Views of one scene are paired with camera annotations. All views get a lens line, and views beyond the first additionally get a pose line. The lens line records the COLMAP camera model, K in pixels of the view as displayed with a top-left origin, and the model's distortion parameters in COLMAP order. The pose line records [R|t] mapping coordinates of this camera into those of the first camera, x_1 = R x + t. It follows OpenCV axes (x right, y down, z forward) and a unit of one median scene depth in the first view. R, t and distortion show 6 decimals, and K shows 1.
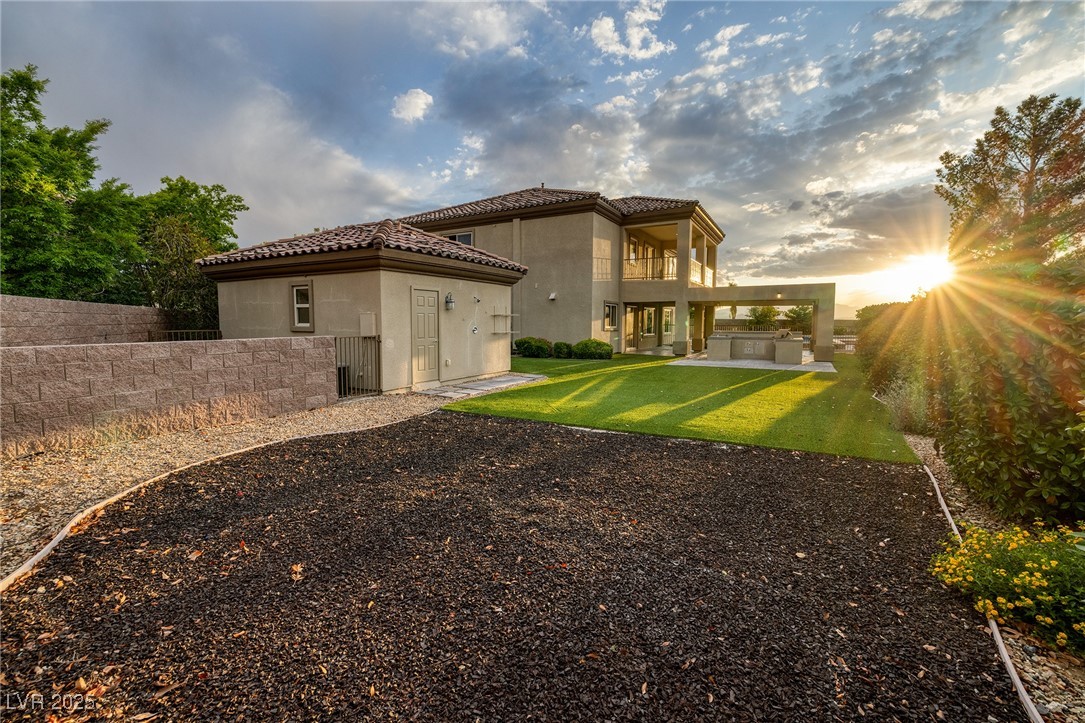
lens RADIAL K [[464.1, 0, 542.1], [0, 464.1, 342.9], [0, 0, 1]] dist [0.000064, -0.000126]
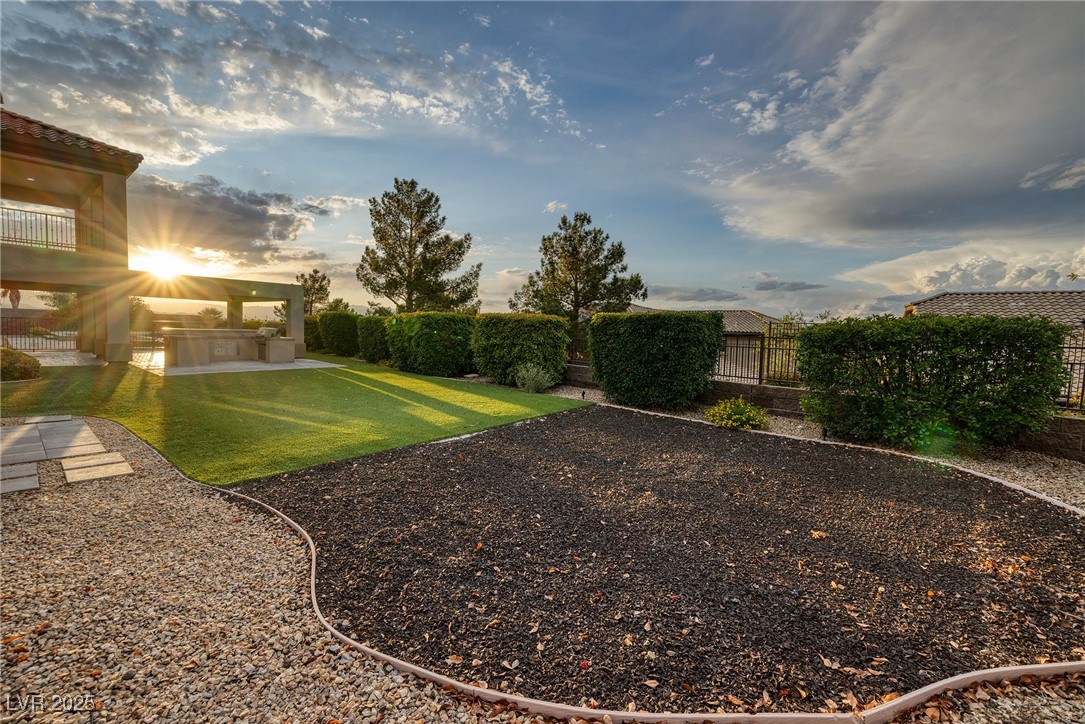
lens RADIAL K [[467.3, 0, 520.7], [0, 467.3, 380.1], [0, 0, 1]] dist [0.010474, -0.000289]
pose [[0.214258, -0.095215, 0.972125, -0.329927], [0.006815, 0.995359, 0.095989, -0.011406], [-0.976753, -0.013941, 0.213913, 0.263579]]
